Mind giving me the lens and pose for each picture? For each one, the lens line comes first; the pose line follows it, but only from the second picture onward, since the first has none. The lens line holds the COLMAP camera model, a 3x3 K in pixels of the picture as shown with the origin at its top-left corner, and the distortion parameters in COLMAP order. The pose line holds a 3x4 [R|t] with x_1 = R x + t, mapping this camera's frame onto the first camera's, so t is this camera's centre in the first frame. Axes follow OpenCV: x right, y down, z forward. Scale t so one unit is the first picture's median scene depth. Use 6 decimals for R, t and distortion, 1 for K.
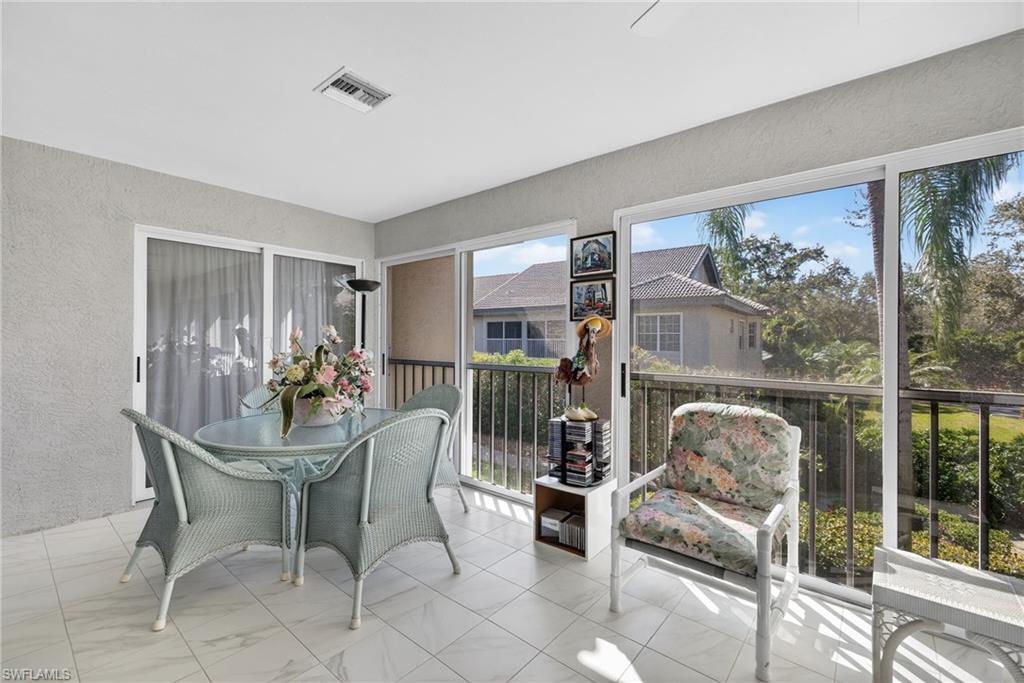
lens RADIAL K [[432.5, 0, 515.8], [0, 432.5, 339.2], [0, 0, 1]] dist [-0.000603, -0.000242]
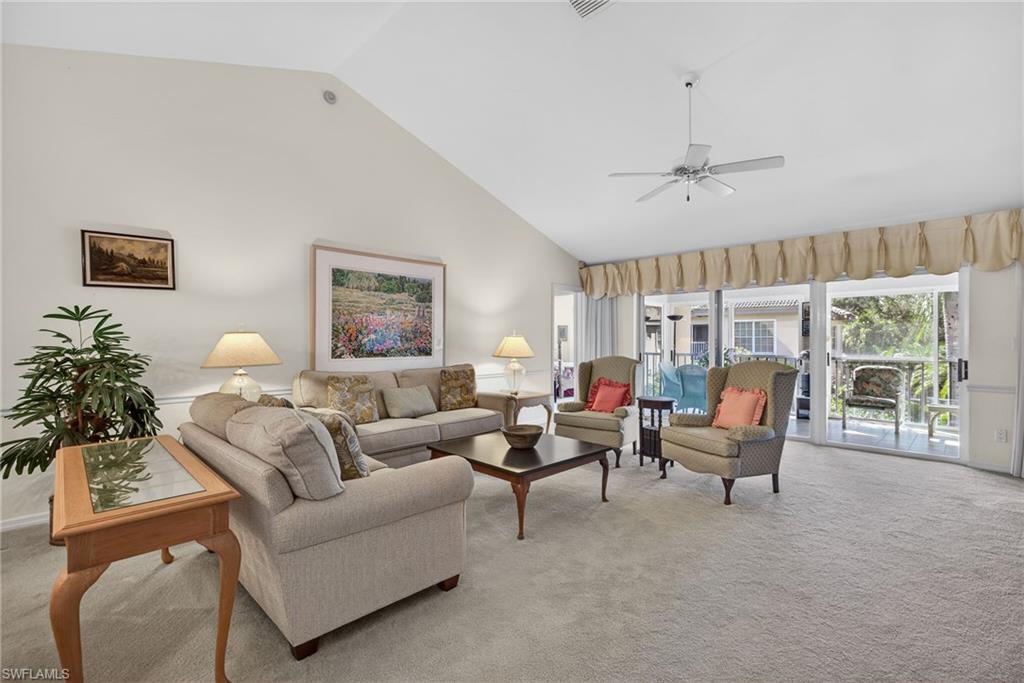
lens RADIAL K [[456.4, 0, 509.2], [0, 456.4, 338.6], [0, 0, 1]] dist [0.000984, 0.000240]
pose [[0.995958, -0.002156, -0.089789, -0.220136], [0.001598, 0.999979, -0.006287, -0.002202], [0.089801, 0.006118, 0.995941, -0.295536]]
